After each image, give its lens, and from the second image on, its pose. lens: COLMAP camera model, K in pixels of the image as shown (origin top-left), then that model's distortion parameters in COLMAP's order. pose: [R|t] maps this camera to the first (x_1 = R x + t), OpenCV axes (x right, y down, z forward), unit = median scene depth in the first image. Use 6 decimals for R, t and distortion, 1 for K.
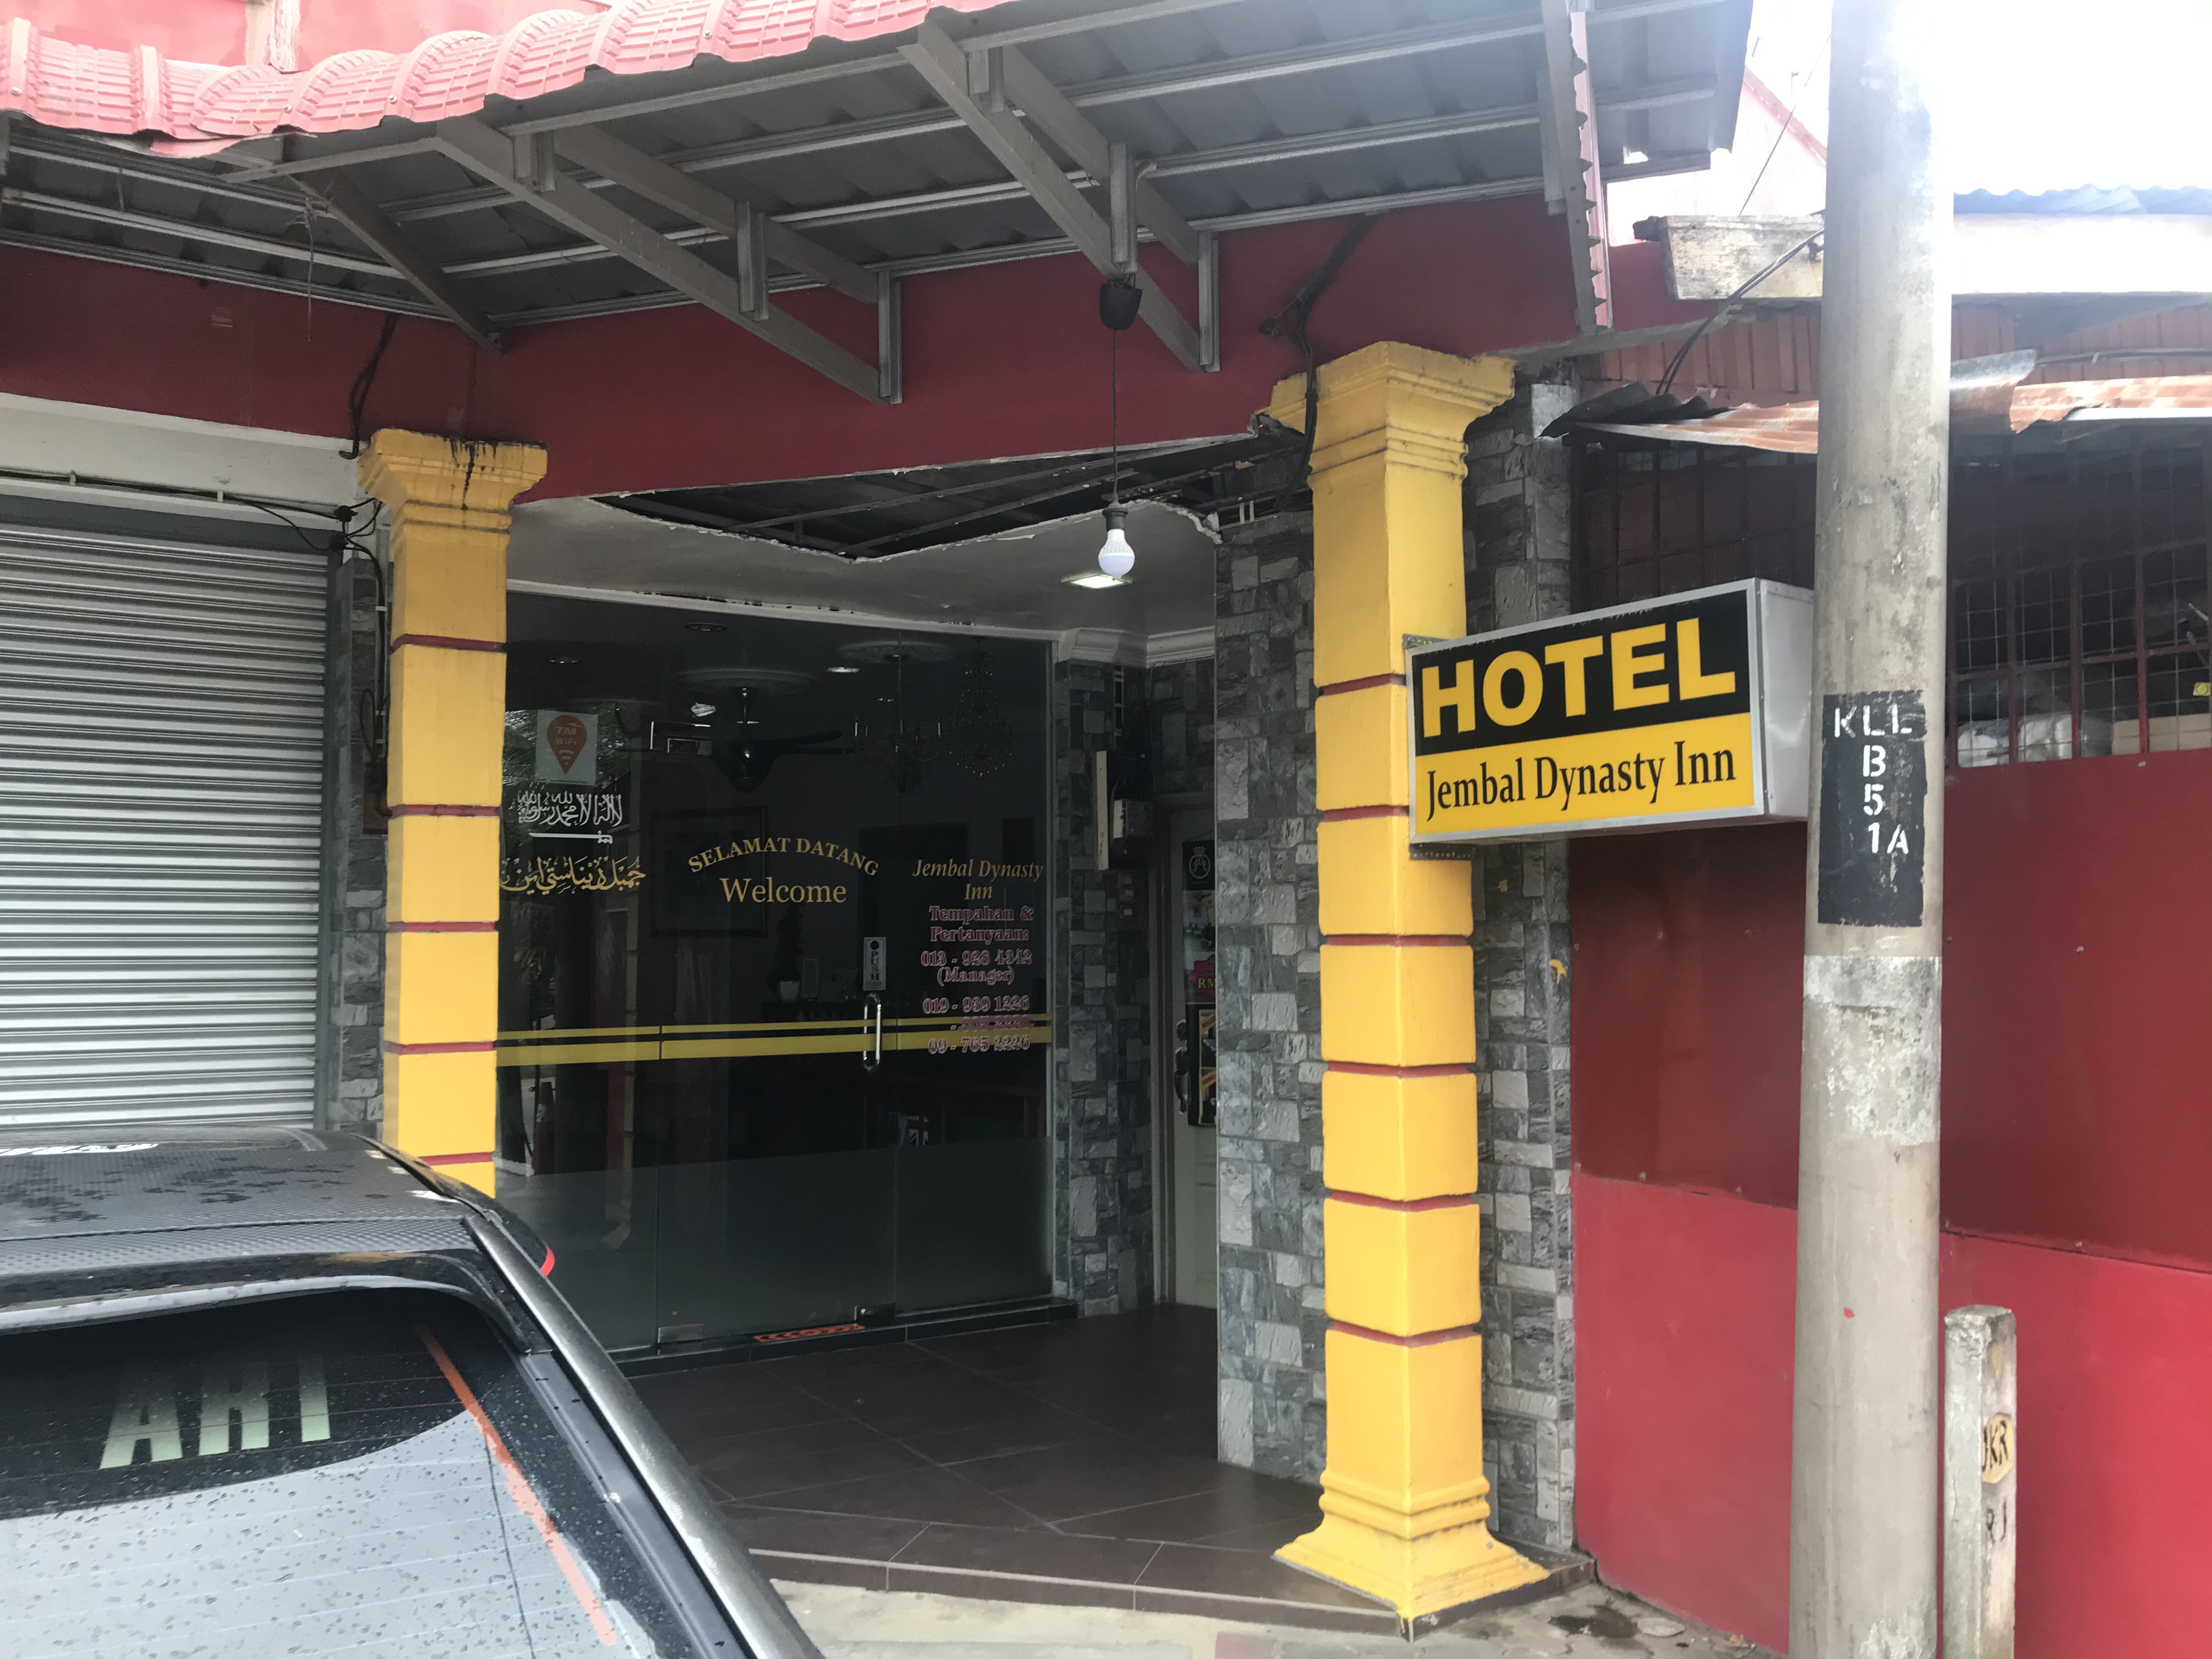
lens RADIAL K [[1873.1, 0, 1102.5], [0, 1873.1, 789.4], [0, 0, 1]] dist [0.220544, -0.491424]
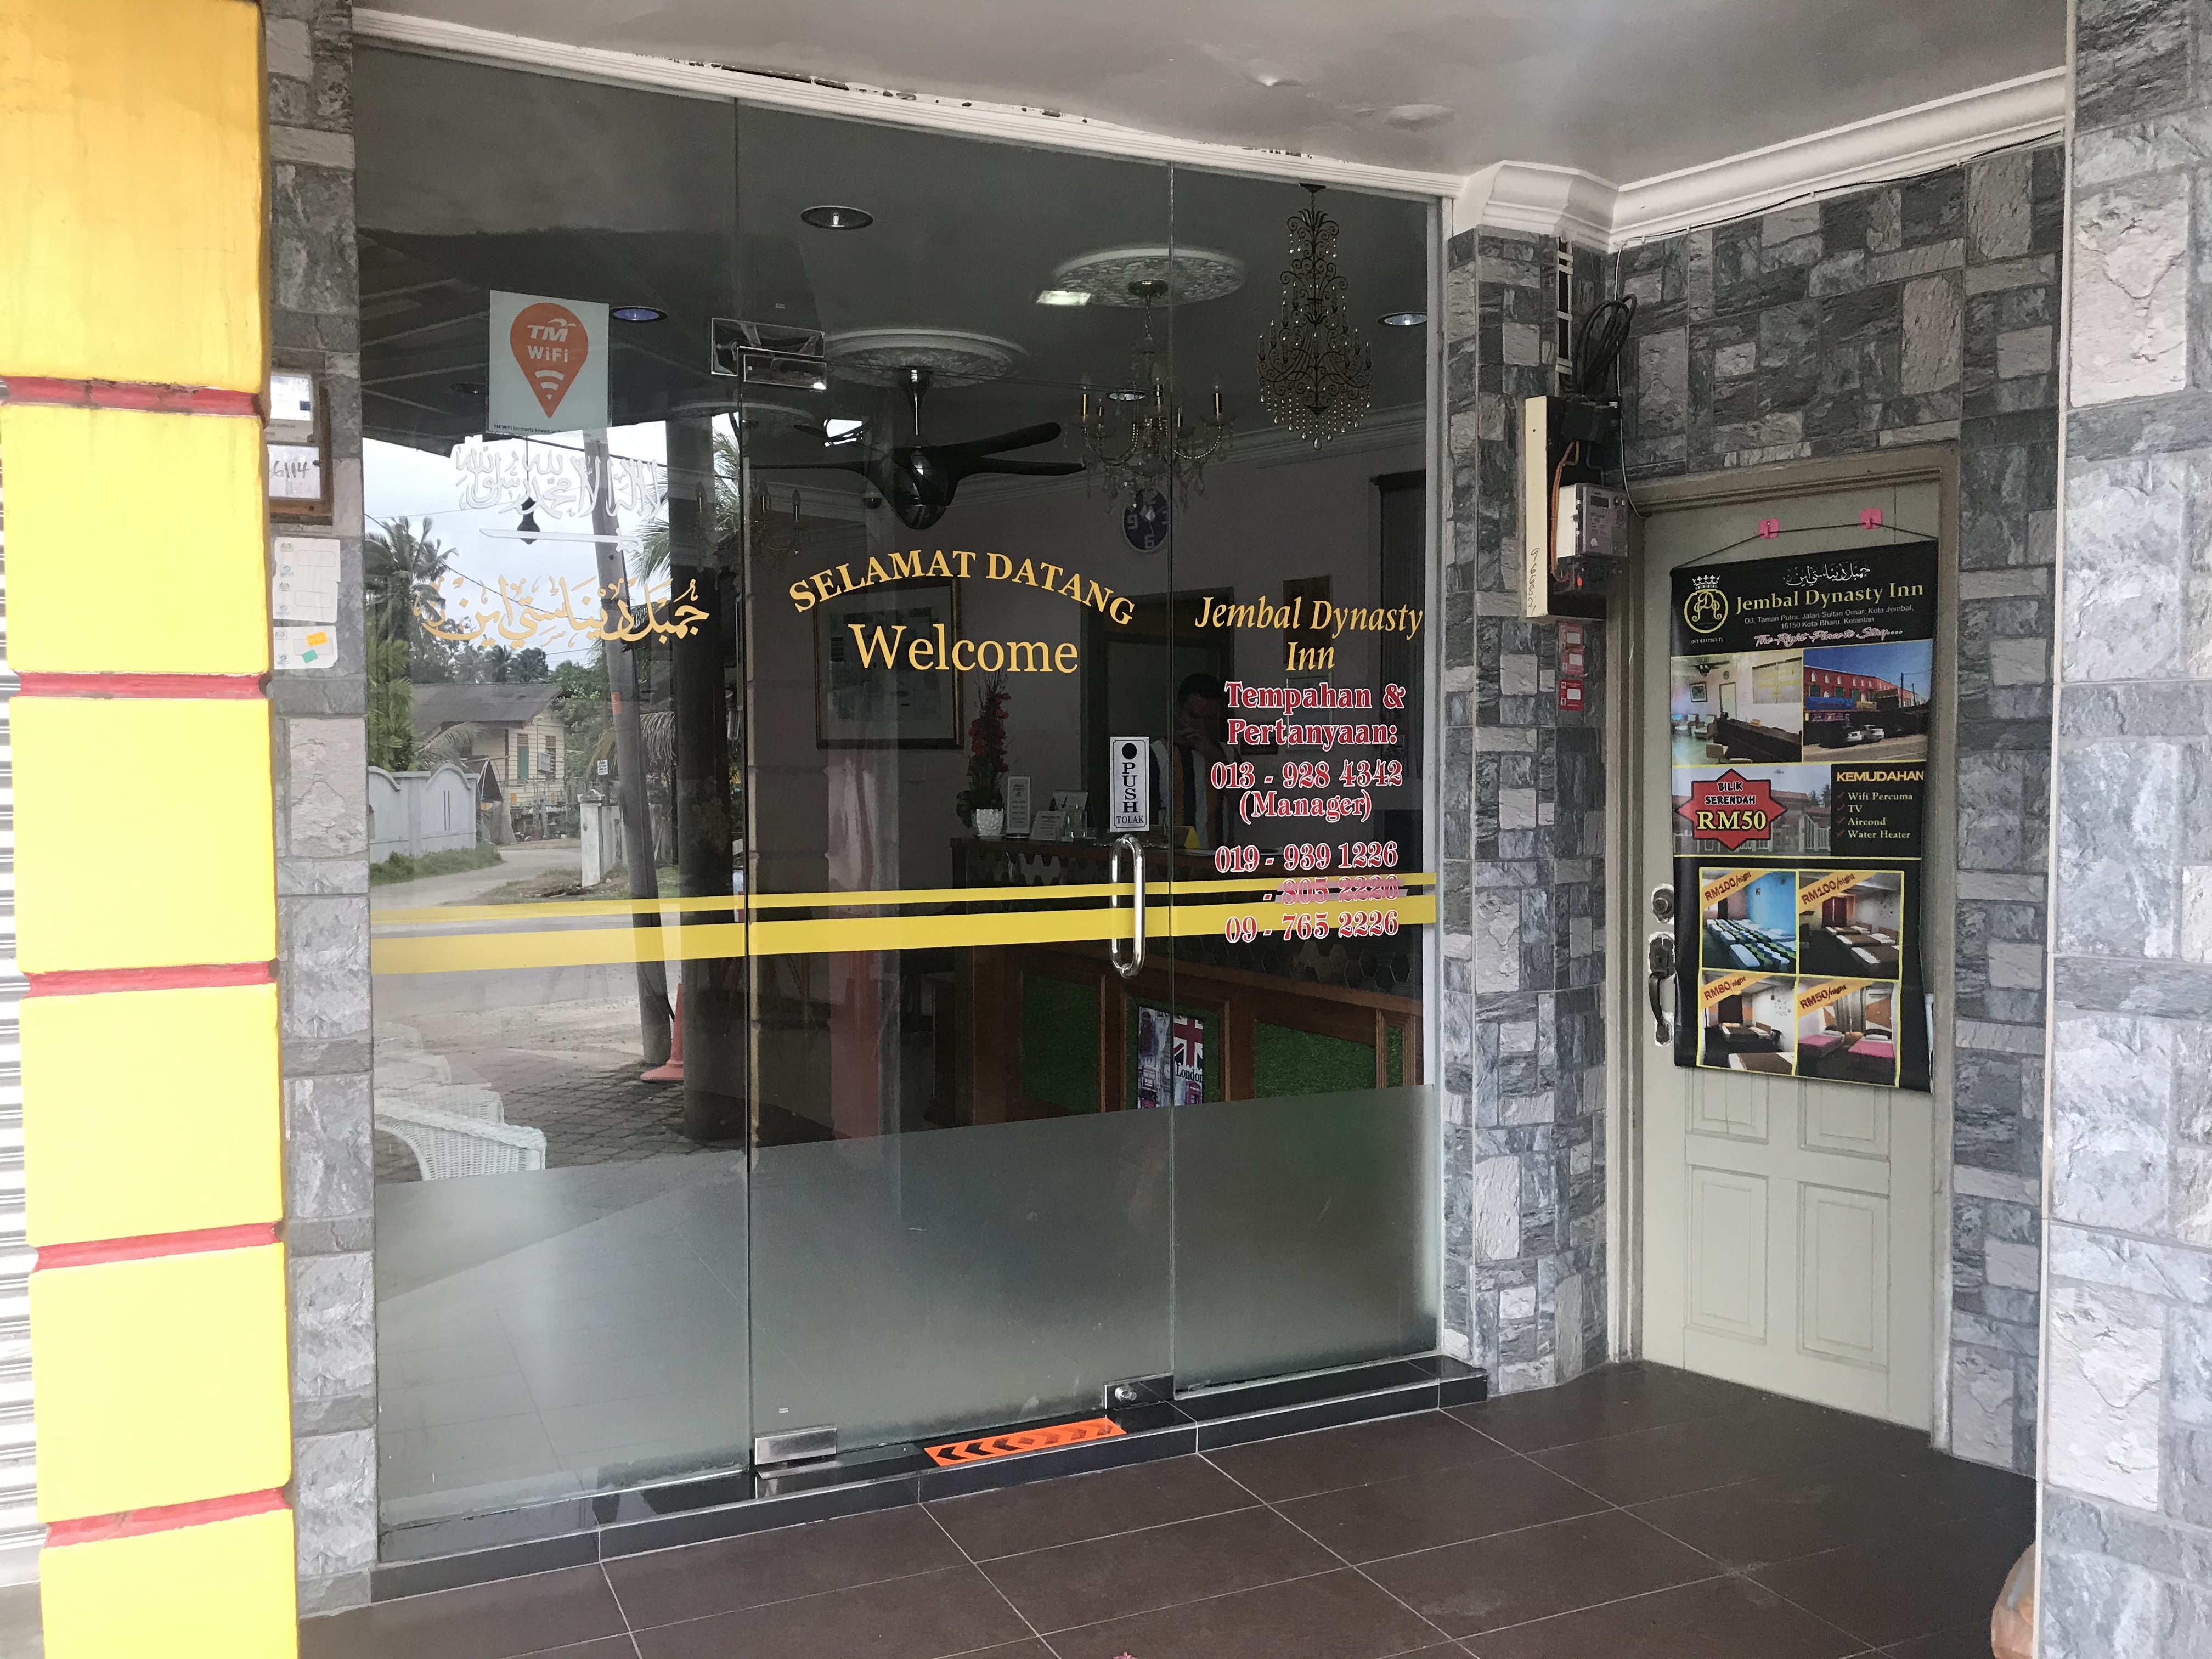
lens RADIAL K [[1873.1, 0, 1102.5], [0, 1873.1, 789.4], [0, 0, 1]] dist [0.220544, -0.491424]
pose [[0.993980, 0.002009, -0.109542, -0.065715], [0.008289, 0.995587, 0.093471, 0.040655], [0.109247, -0.093817, 0.989577, 0.433094]]
